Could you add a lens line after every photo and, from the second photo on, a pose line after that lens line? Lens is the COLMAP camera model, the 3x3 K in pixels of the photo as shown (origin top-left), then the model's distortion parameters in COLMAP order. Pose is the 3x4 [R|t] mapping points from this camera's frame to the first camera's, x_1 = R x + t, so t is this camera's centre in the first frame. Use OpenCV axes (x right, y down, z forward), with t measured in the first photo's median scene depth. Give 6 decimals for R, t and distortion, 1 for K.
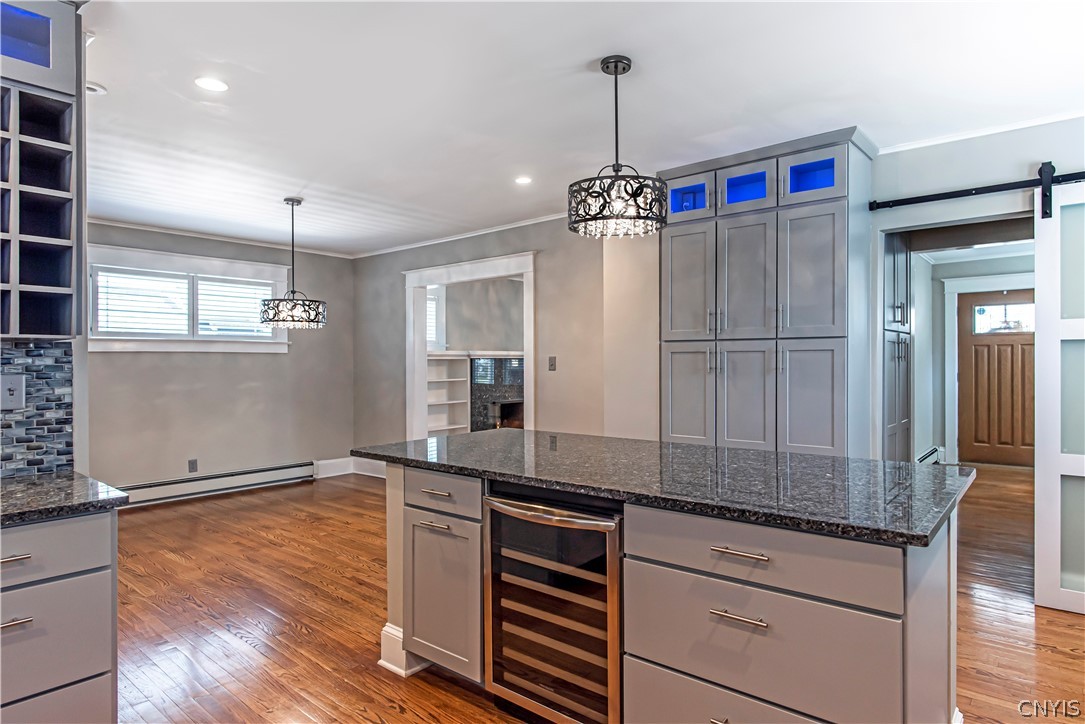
lens RADIAL K [[631.2, 0, 507.9], [0, 631.2, 352.0], [0, 0, 1]] dist [-0.003676, -0.000882]
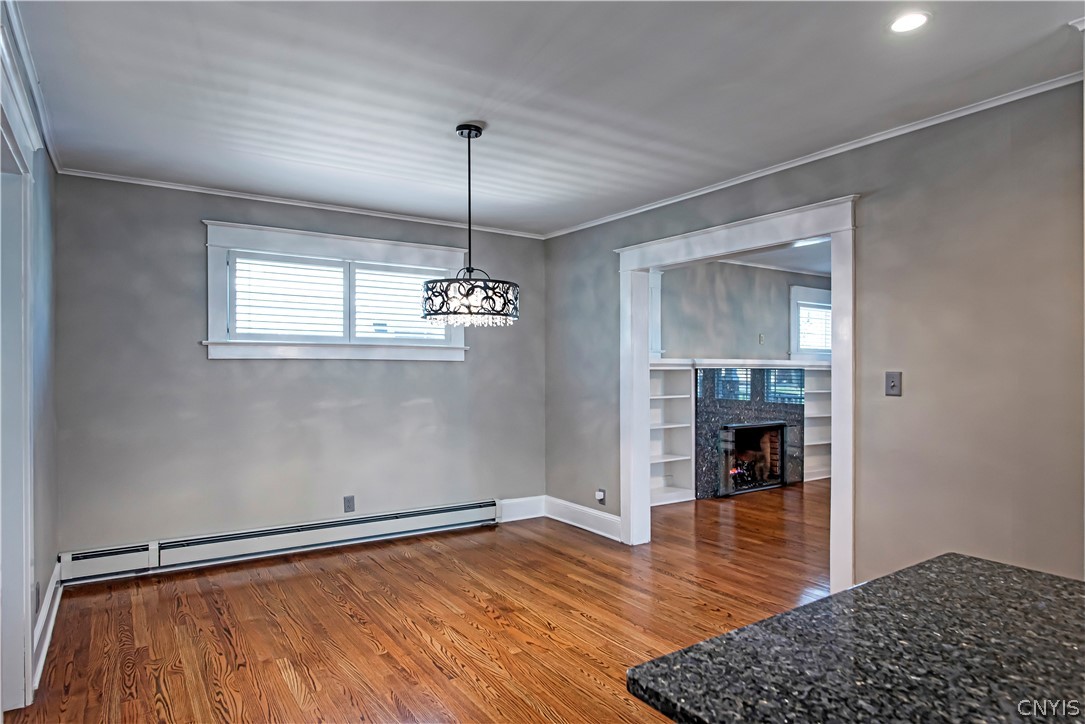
lens RADIAL K [[631.2, 0, 545.7], [0, 631.2, 372.4], [0, 0, 1]] dist [-0.003676, -0.000882]
pose [[0.977404, 0.008811, -0.211196, -0.100013], [-0.003741, 0.999695, 0.024392, -0.004264], [0.211347, -0.023050, 0.977139, 0.301179]]
